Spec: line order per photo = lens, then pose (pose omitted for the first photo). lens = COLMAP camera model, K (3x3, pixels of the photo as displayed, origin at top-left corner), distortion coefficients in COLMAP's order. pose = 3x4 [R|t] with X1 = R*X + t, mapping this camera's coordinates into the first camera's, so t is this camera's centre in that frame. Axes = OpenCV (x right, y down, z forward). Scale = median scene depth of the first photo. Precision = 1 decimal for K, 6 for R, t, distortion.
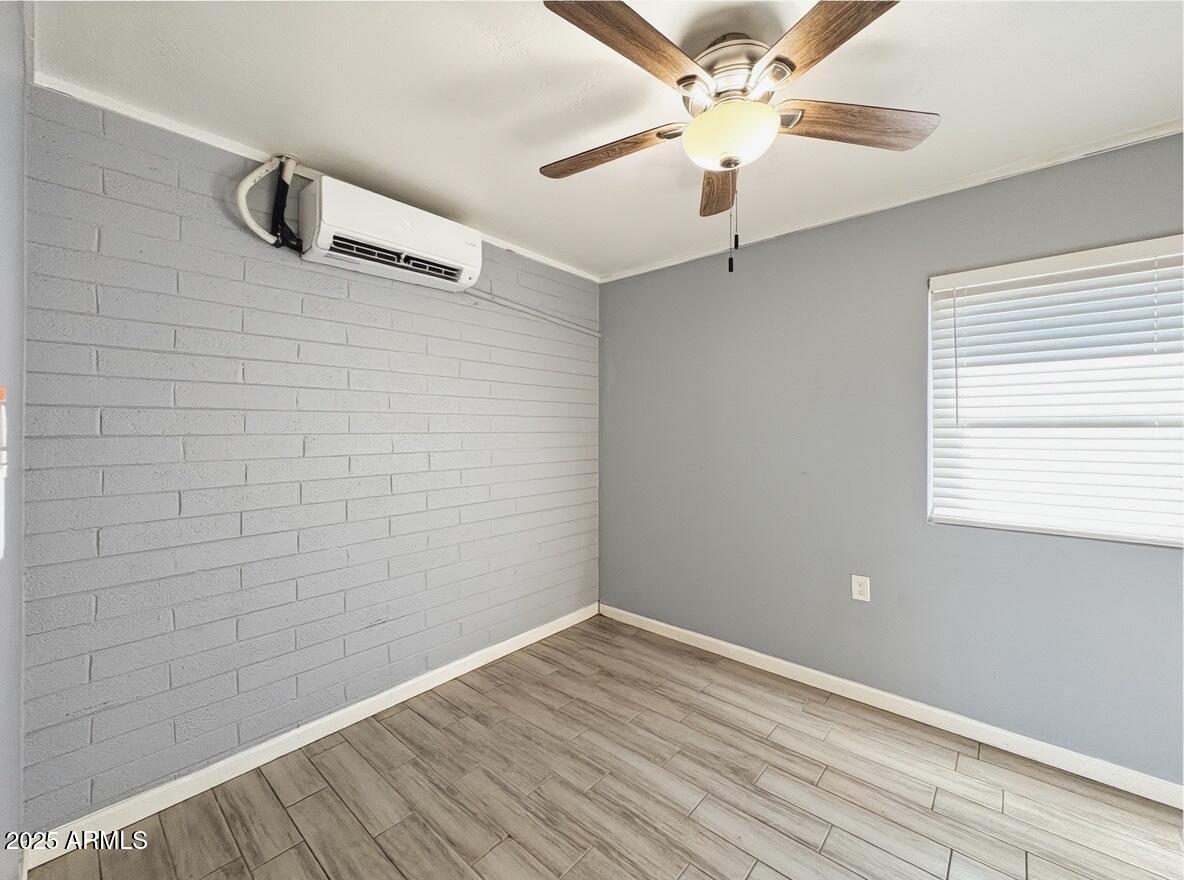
lens RADIAL K [[475.5, 0, 591.2], [0, 475.5, 436.7], [0, 0, 1]] dist [0.000548, 0.000161]
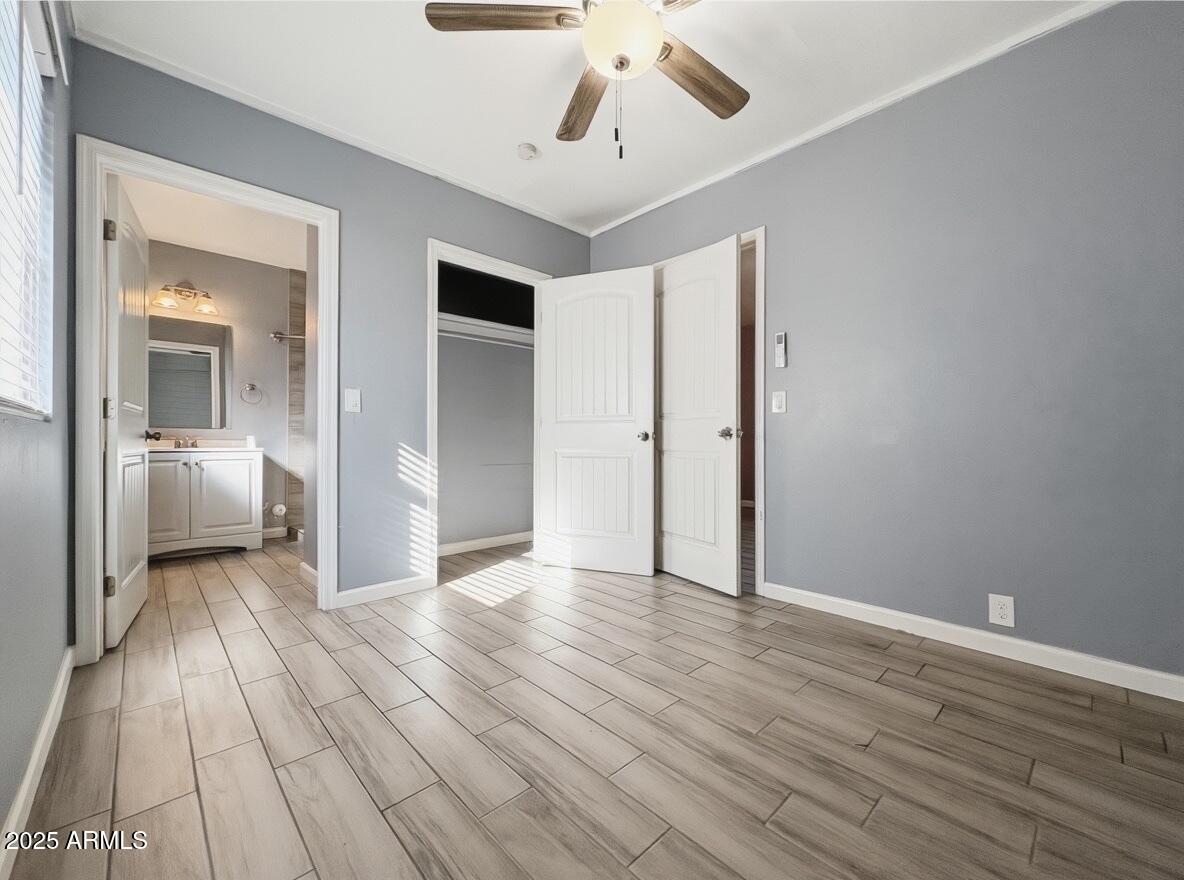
lens RADIAL K [[475.5, 0, 591.2], [0, 475.5, 436.7], [0, 0, 1]] dist [0.000548, 0.000161]
pose [[-0.995322, -0.000462, 0.096613, 0.206787], [-0.000923, 0.999988, -0.004725, 0.262383], [-0.096609, -0.004792, -0.995311, 1.730487]]
